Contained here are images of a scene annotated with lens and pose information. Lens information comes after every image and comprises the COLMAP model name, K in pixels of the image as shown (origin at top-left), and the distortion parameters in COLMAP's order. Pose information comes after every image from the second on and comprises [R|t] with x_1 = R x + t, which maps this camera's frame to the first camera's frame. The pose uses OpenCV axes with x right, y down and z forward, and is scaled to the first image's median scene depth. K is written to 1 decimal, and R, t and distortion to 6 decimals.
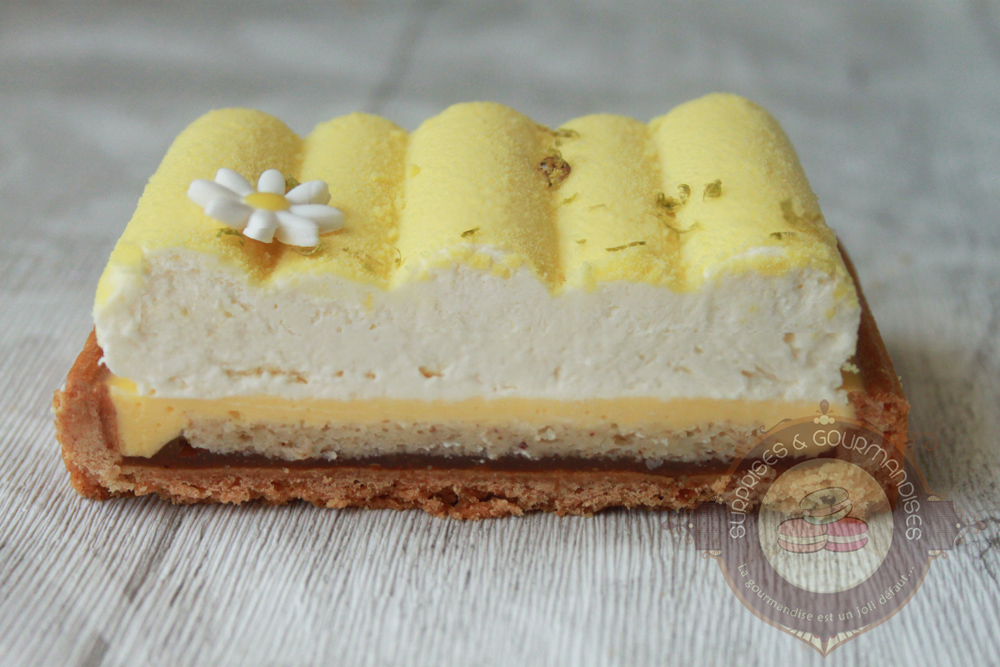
lens RADIAL K [[1834.4, 0, 499.8], [0, 1834.4, 356.5], [0, 0, 1]] dist [0.038491, -0.053815]
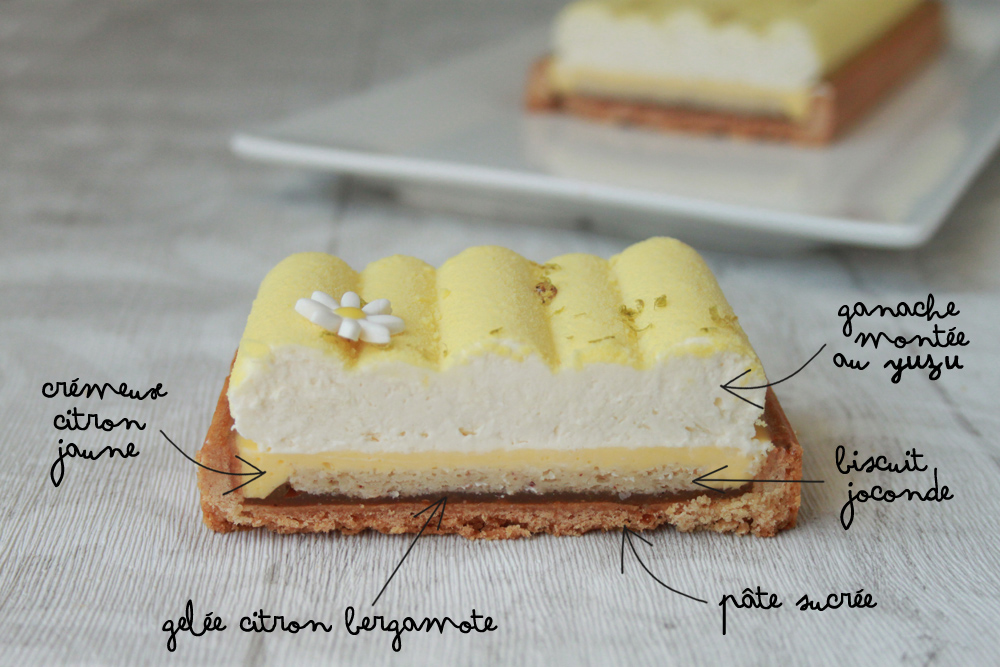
lens RADIAL K [[1723.2, 0, 500.0], [0, 1723.2, 333.5], [0, 0, 1]] dist [0.012226, 0.004440]
pose [[0.998737, -0.014726, 0.048033, -0.073064], [0.019491, 0.994767, -0.100293, 0.065394], [-0.046305, 0.101102, 0.993798, -0.321040]]
